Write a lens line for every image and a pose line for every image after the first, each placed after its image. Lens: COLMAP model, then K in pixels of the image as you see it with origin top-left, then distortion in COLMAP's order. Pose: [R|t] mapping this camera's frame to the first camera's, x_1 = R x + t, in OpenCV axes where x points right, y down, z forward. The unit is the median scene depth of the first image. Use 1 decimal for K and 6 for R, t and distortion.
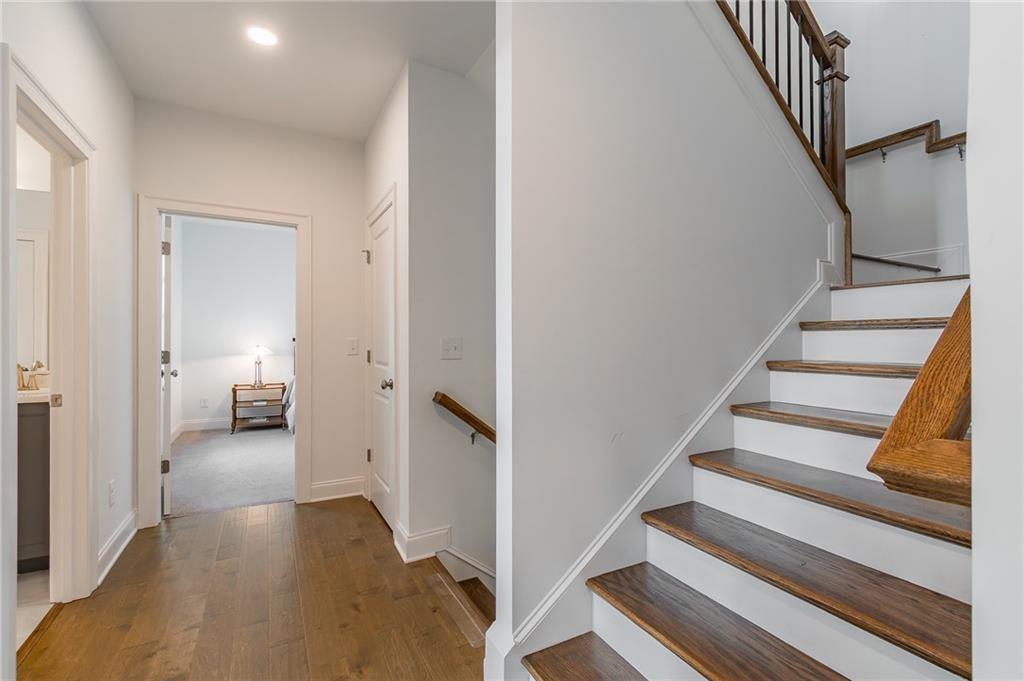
lens RADIAL K [[458.7, 0, 512.9], [0, 458.7, 336.5], [0, 0, 1]] dist [-0.000453, 0.000091]
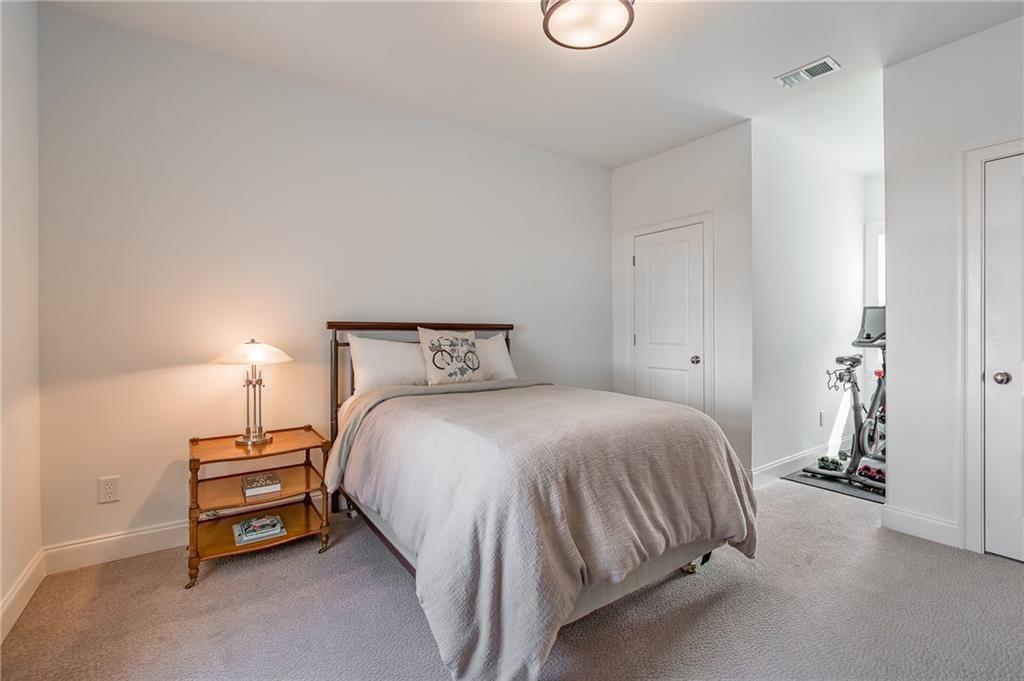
lens RADIAL K [[458.7, 0, 512.1], [0, 458.7, 340.1], [0, 0, 1]] dist [-0.000453, 0.000091]
pose [[0.996969, -0.004565, 0.077672, -0.358111], [0.003015, 0.999794, 0.020065, 0.011785], [-0.077748, -0.019770, 0.996777, 0.577563]]
